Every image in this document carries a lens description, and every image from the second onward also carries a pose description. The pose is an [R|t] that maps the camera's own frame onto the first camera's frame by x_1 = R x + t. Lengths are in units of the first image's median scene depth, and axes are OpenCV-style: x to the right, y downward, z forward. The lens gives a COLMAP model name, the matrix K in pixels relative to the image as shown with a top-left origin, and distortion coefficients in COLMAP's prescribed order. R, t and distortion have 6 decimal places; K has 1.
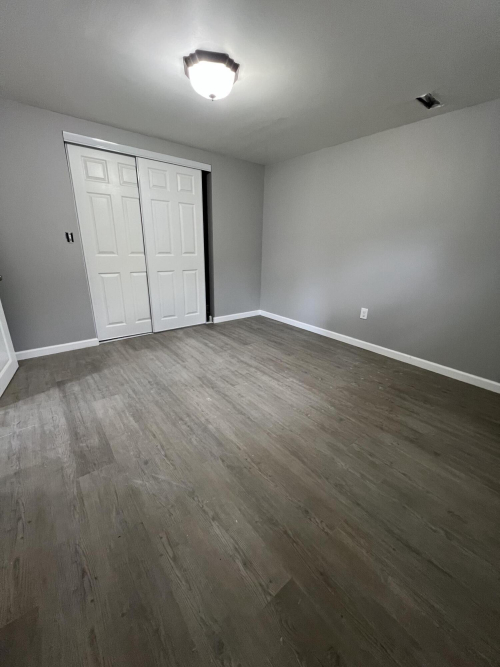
lens RADIAL K [[266.6, 0, 251.1], [0, 266.6, 333.3], [0, 0, 1]] dist [-0.006659, 0.001513]
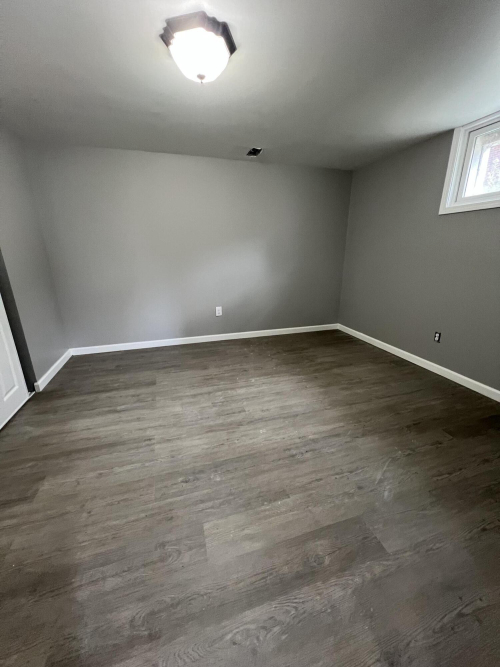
lens RADIAL K [[266.6, 0, 251.0], [0, 266.6, 333.6], [0, 0, 1]] dist [-0.006659, 0.001513]
pose [[0.368388, -0.303798, 0.878633, -0.702644], [0.310495, 0.931037, 0.191735, -0.197859], [-0.876289, 0.202178, 0.437311, 0.469031]]
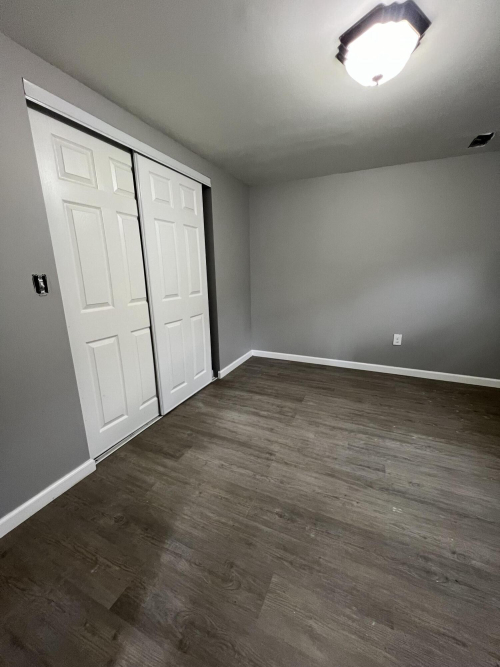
lens RADIAL K [[266.6, 0, 250.6], [0, 266.6, 333.1], [0, 0, 1]] dist [-0.006659, 0.001513]
pose [[0.893215, -0.143271, 0.426192, -0.577201], [0.178735, 0.982905, -0.044176, -0.183626], [-0.412577, 0.115634, 0.903553, 0.405511]]
